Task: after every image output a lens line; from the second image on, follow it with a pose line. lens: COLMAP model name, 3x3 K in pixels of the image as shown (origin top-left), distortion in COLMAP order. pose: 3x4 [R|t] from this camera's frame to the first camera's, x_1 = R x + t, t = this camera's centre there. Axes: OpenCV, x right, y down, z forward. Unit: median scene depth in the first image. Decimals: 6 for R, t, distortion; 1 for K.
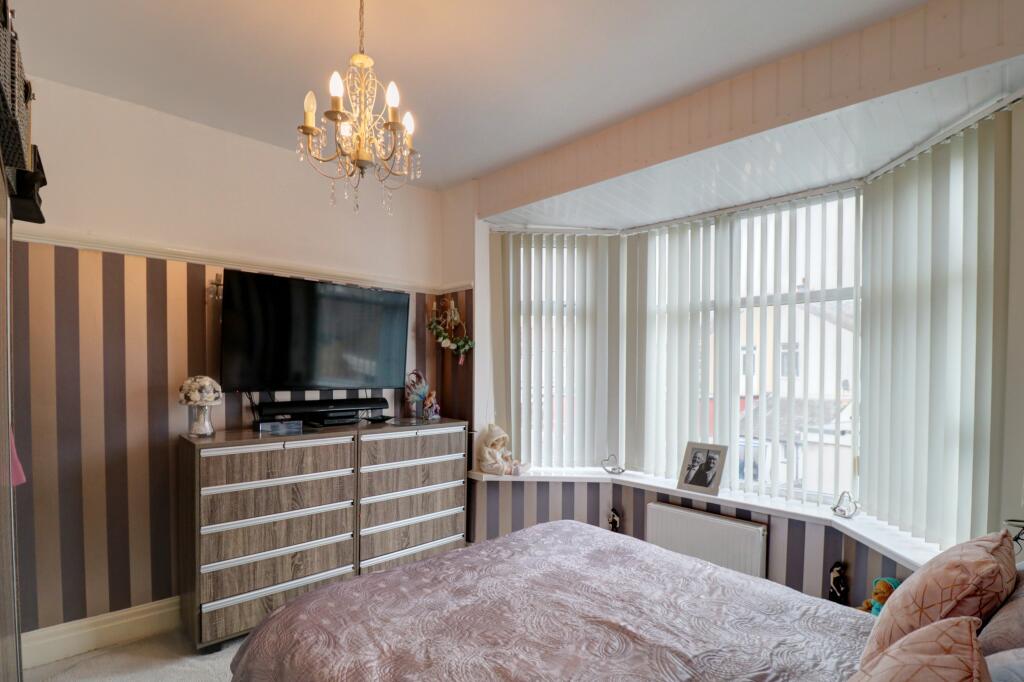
lens RADIAL K [[481.1, 0, 513.5], [0, 481.1, 376.1], [0, 0, 1]] dist [-0.012754, -0.005837]
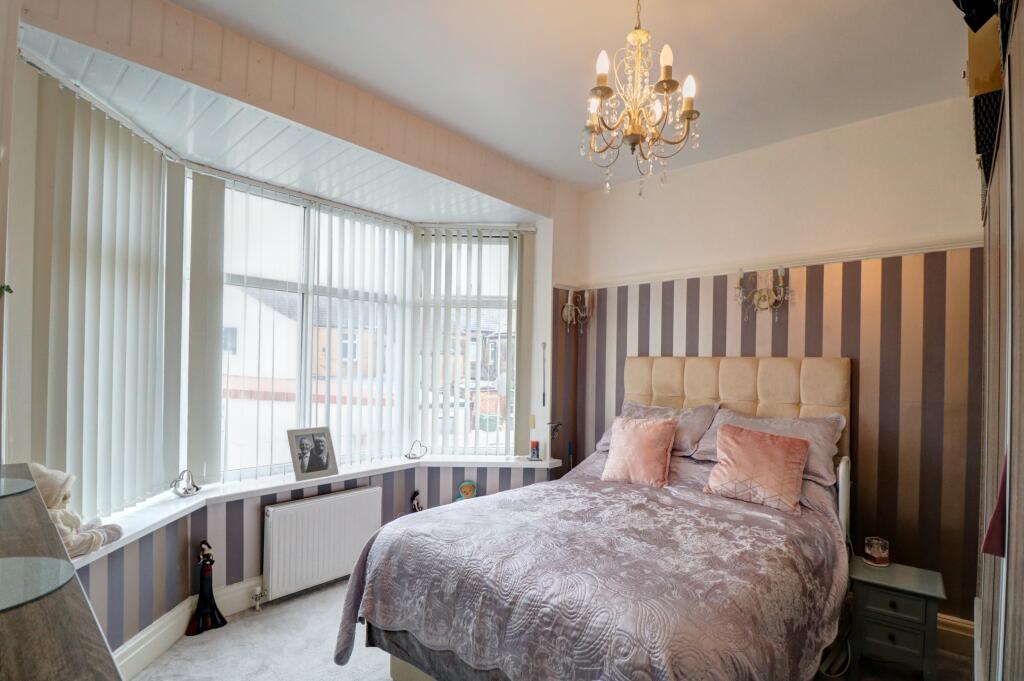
lens RADIAL K [[481.1, 0, 521.5], [0, 481.1, 361.7], [0, 0, 1]] dist [-0.012754, -0.005837]
pose [[-0.080712, -0.006686, 0.996715, -0.634620], [-0.003654, 0.999973, 0.006412, -0.004898], [-0.996731, -0.003125, -0.080734, 0.660485]]
